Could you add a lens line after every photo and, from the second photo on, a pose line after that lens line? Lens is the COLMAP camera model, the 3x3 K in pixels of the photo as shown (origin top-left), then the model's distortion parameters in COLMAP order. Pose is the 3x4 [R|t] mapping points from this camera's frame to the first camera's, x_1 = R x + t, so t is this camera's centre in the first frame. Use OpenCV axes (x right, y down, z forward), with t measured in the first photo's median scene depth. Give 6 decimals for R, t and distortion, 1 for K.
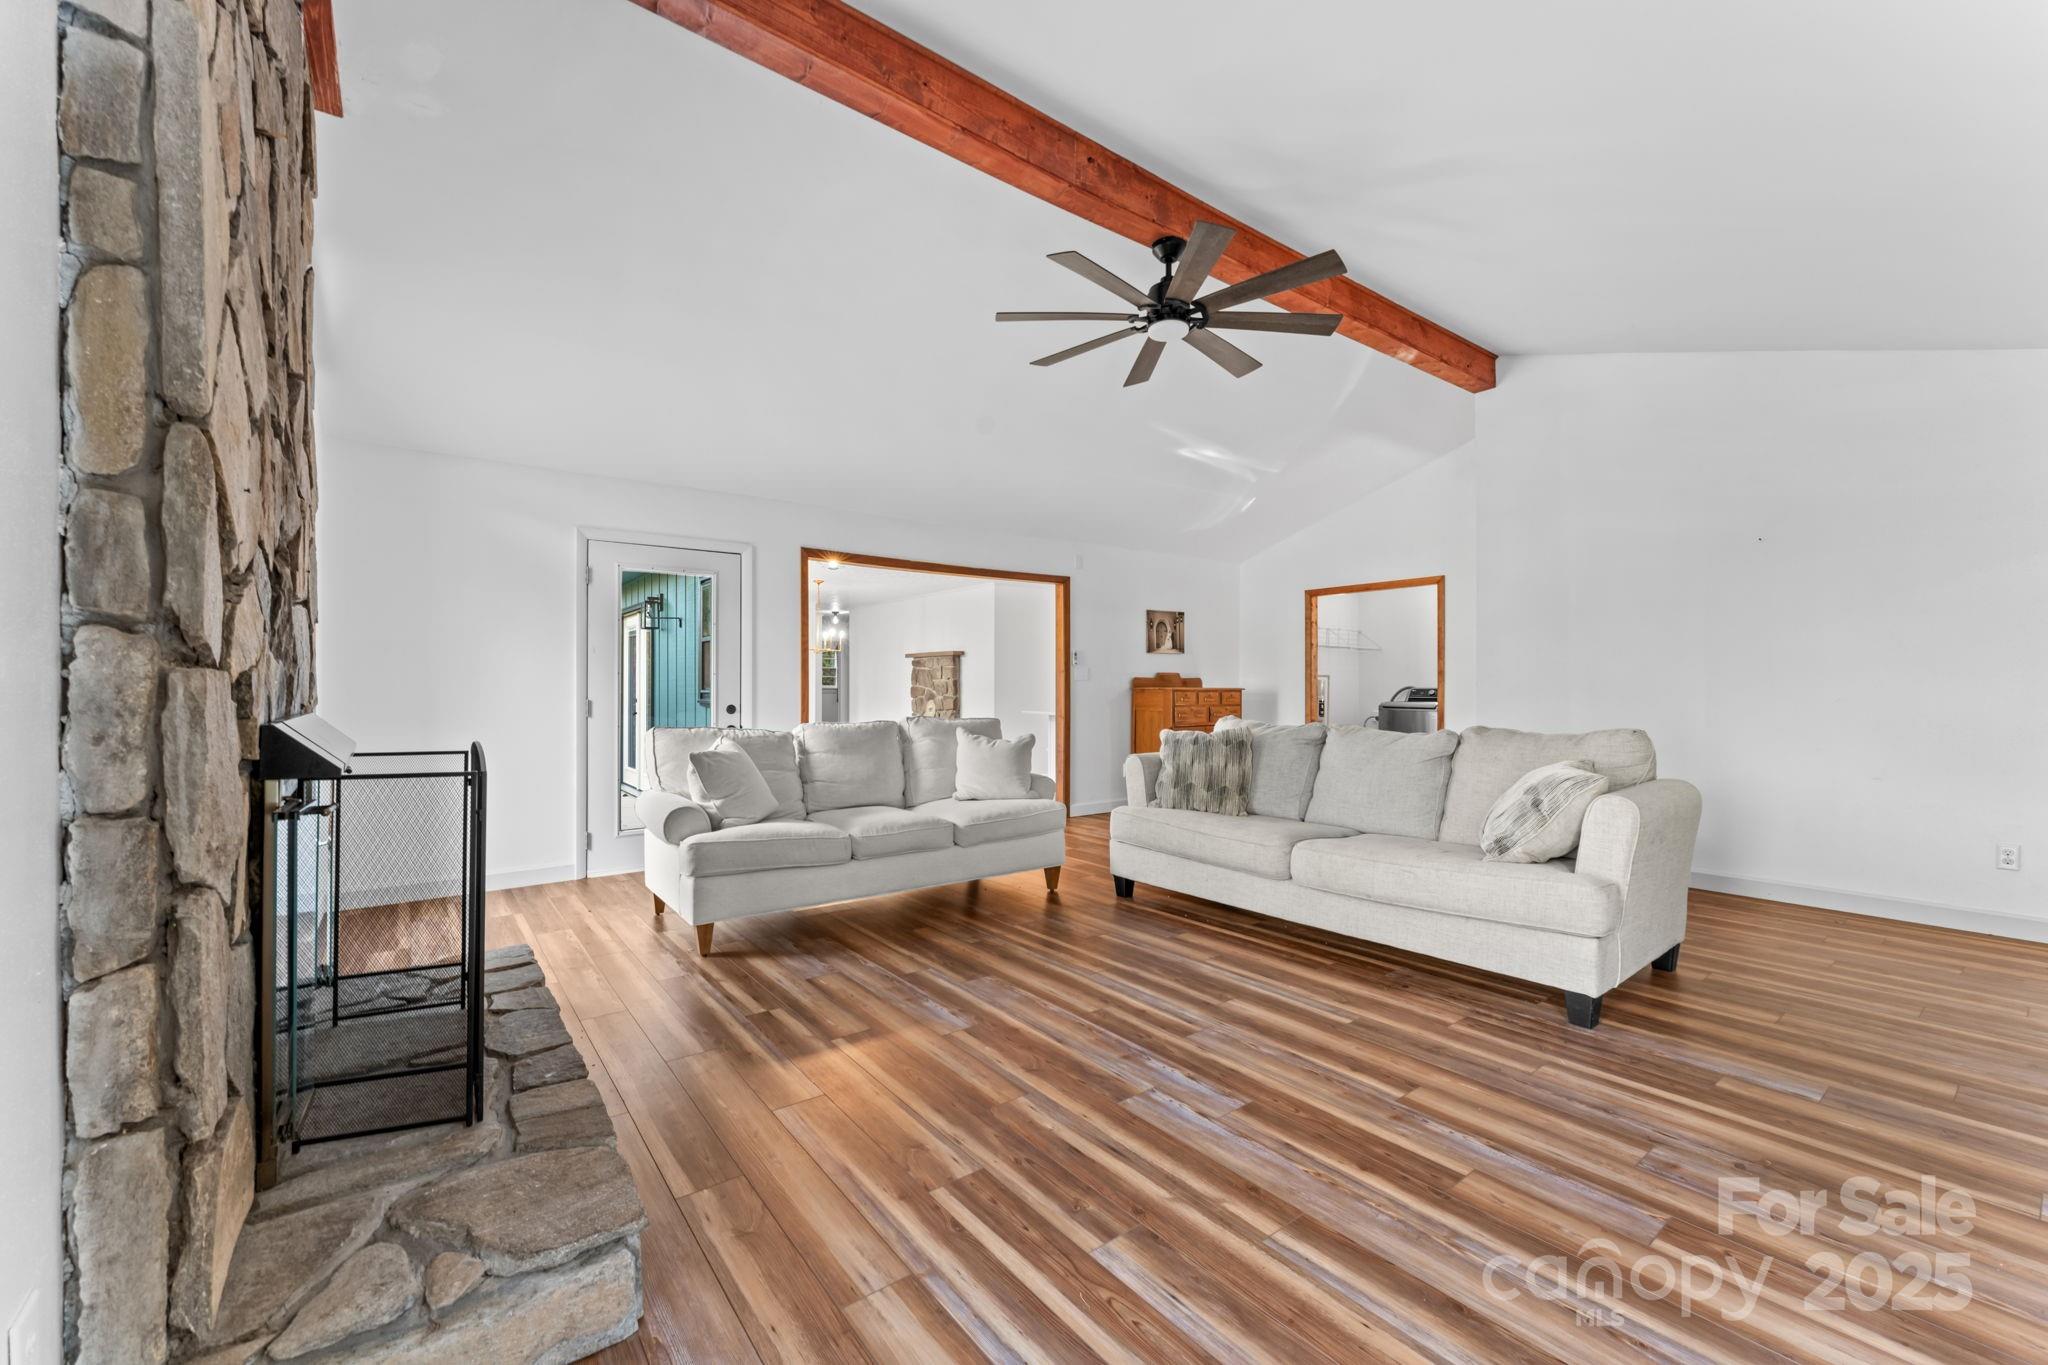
lens RADIAL K [[814.0, 0, 1024.0], [0, 814.0, 682.5], [0, 0, 1]] dist [0.000350, -0.000019]
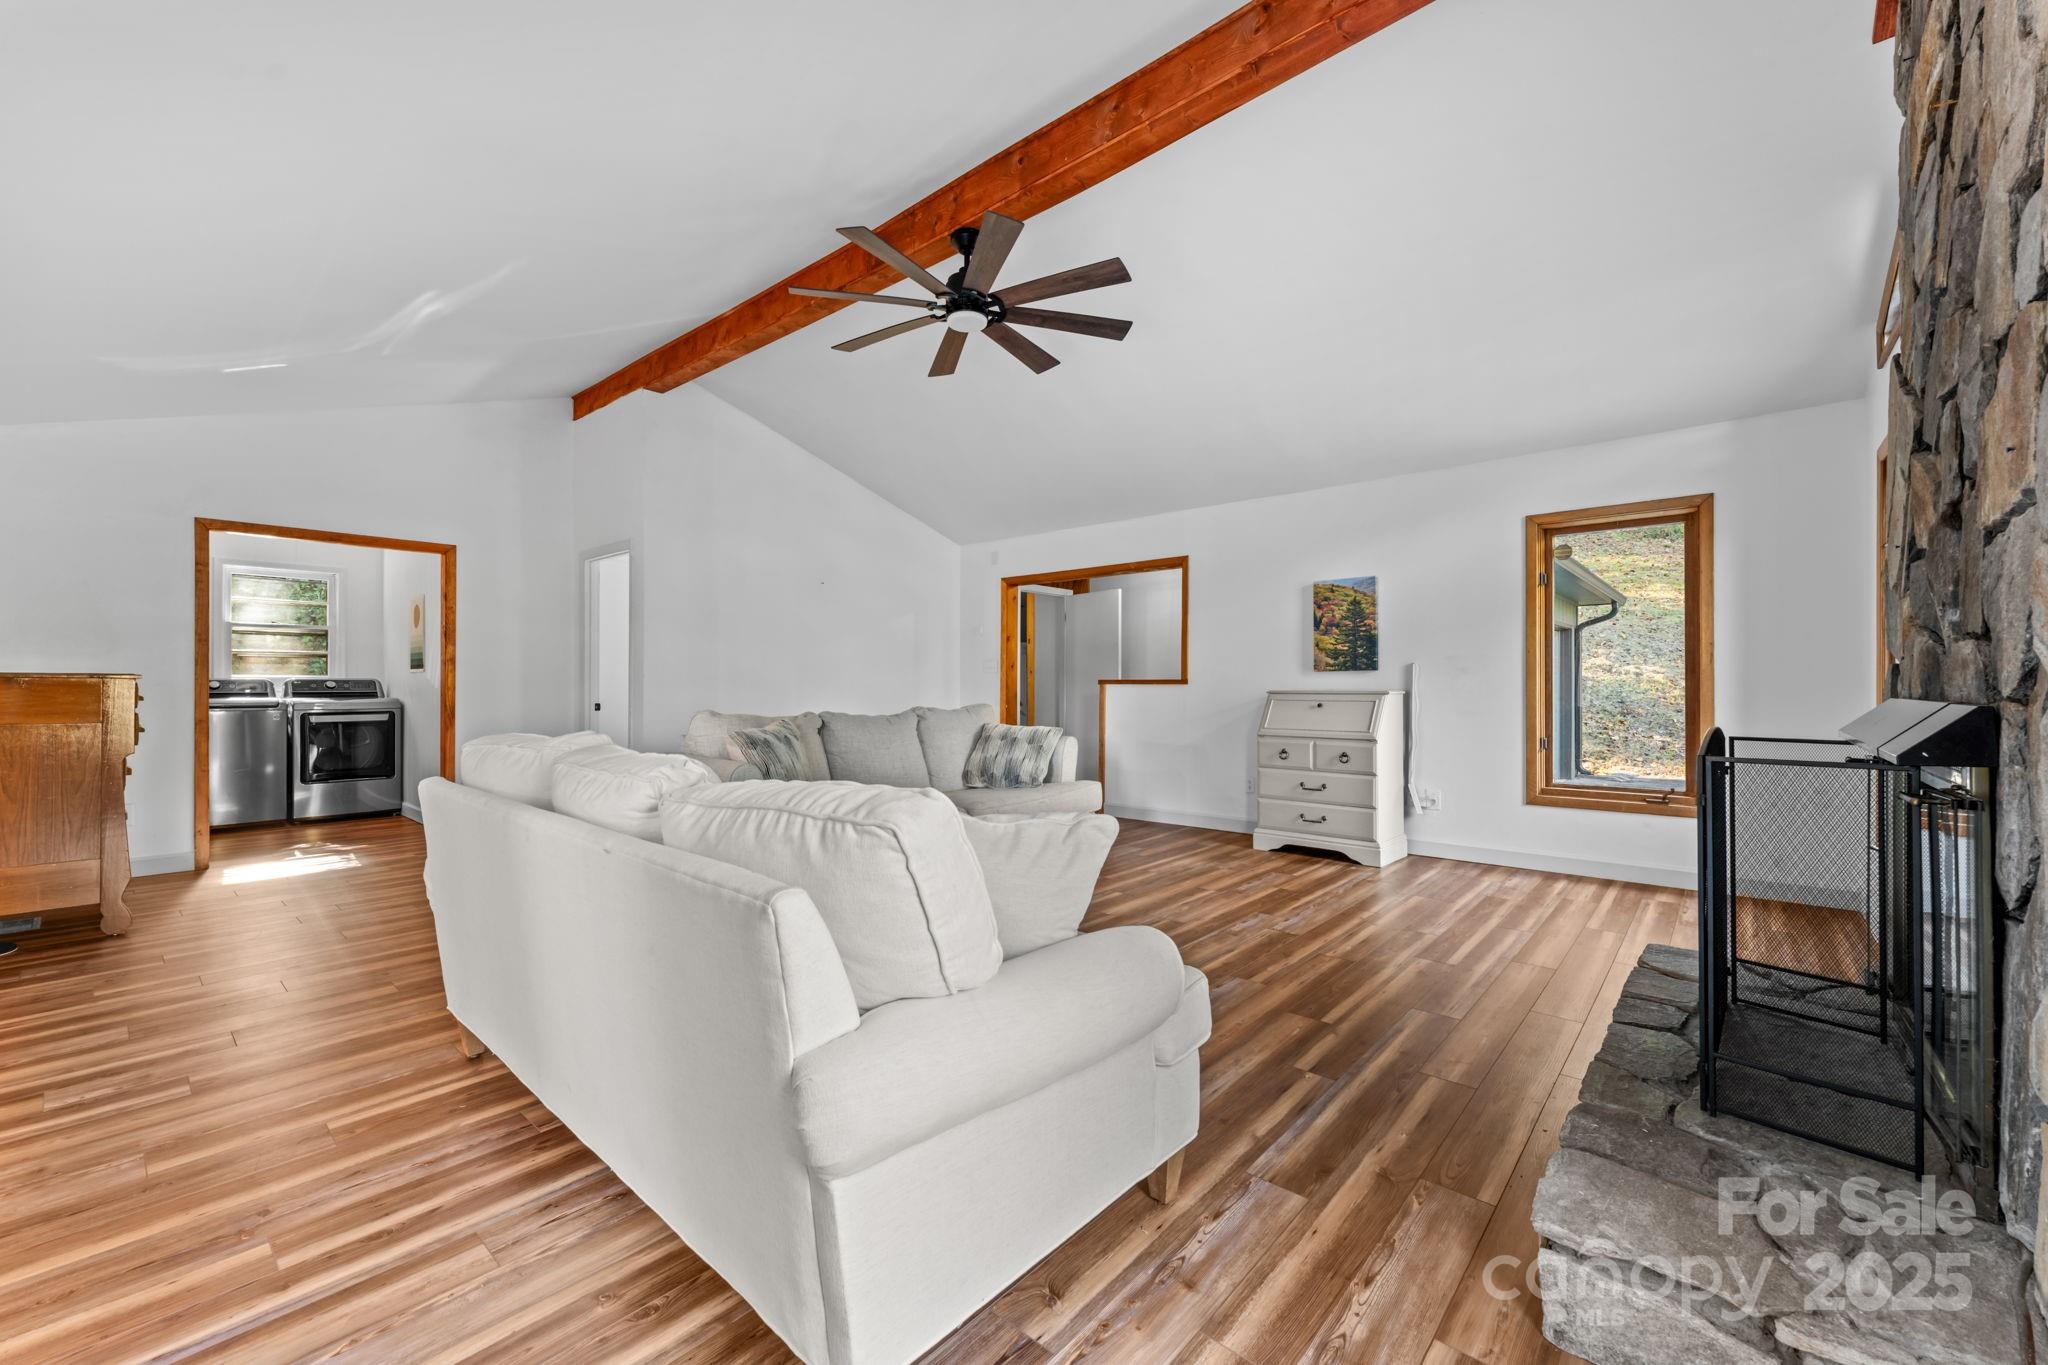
lens RADIAL K [[814.0, 0, 1024.0], [0, 814.0, 682.5], [0, 0, 1]] dist [0.000350, -0.000019]
pose [[-0.194940, 0.003181, 0.980810, -1.238787], [-0.009604, 0.999941, -0.005152, 0.027930], [-0.980768, -0.010424, -0.194898, 1.689356]]
